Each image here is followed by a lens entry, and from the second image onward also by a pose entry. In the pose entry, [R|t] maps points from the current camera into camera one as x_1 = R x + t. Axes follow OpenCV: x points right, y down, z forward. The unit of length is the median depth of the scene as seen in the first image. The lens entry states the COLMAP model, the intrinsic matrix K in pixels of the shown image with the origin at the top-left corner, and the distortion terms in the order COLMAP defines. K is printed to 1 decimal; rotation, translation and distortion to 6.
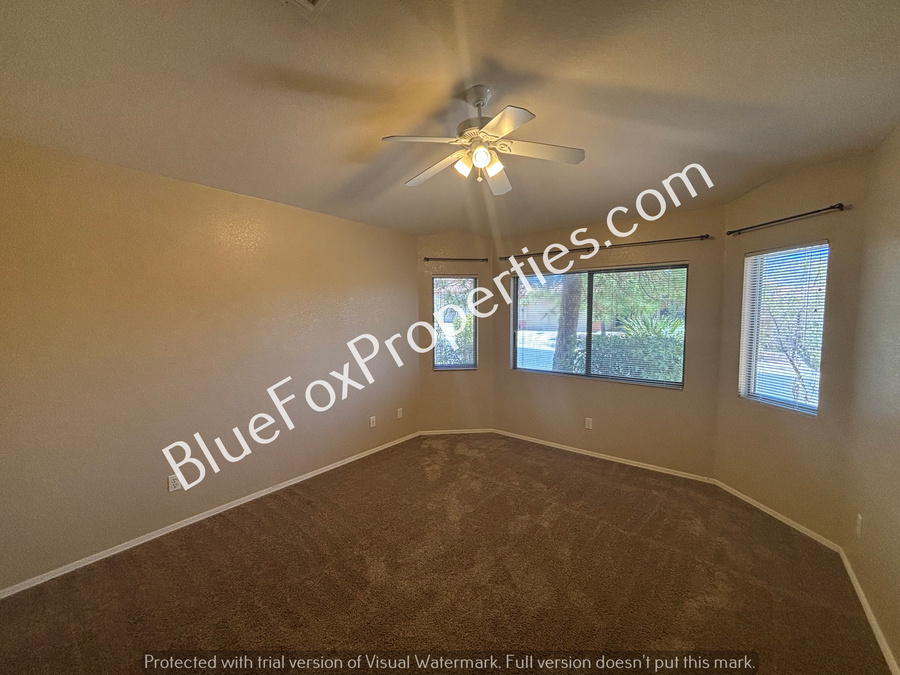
lens RADIAL K [[363.8, 0, 449.3], [0, 363.8, 337.0], [0, 0, 1]] dist [0.003924, 0.000232]
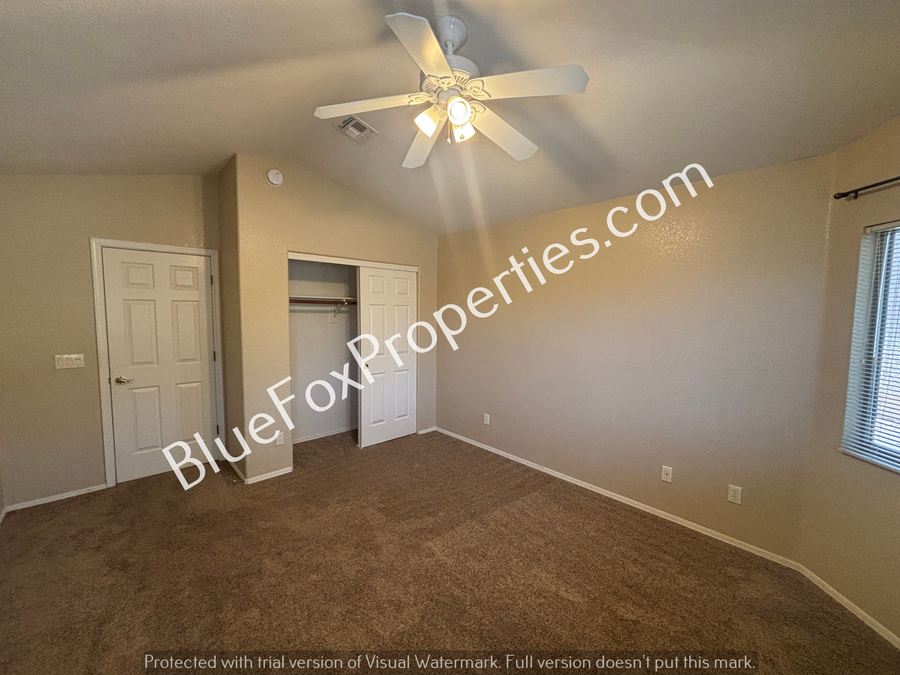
lens RADIAL K [[363.8, 0, 448.9], [0, 363.8, 340.4], [0, 0, 1]] dist [0.003924, 0.000232]
pose [[-0.198673, 0.064103, -0.977967, 0.588226], [-0.072401, 0.994172, 0.079873, -0.047455], [0.977388, 0.086674, -0.192874, 0.787579]]
